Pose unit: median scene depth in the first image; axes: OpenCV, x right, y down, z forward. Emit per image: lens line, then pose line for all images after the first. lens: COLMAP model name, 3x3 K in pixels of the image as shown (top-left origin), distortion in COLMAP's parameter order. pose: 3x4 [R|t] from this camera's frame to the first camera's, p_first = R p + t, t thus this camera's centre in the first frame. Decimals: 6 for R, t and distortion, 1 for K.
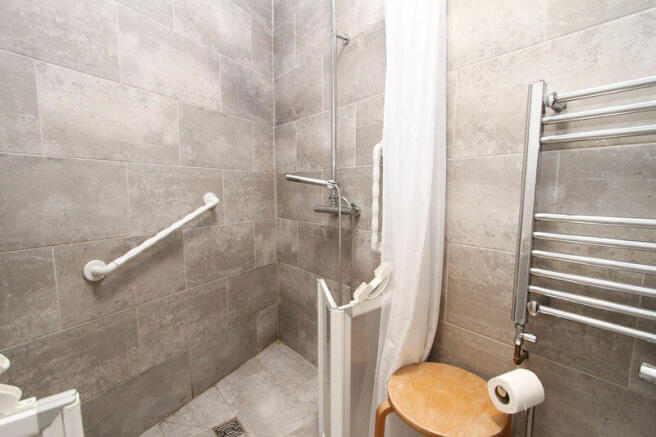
lens RADIAL K [[304.6, 0, 327.8], [0, 304.6, 224.1], [0, 0, 1]] dist [-0.017608, 0.002261]
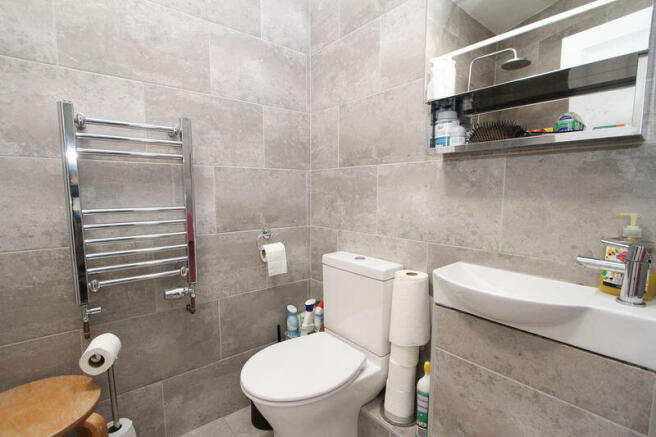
lens RADIAL K [[304.6, 0, 328.2], [0, 304.6, 221.3], [0, 0, 1]] dist [-0.017608, 0.002261]
pose [[-0.022326, -0.099879, 0.994749, -0.490002], [0.118263, 0.987747, 0.101830, 0.003683], [-0.992731, 0.119915, -0.010241, 0.024040]]
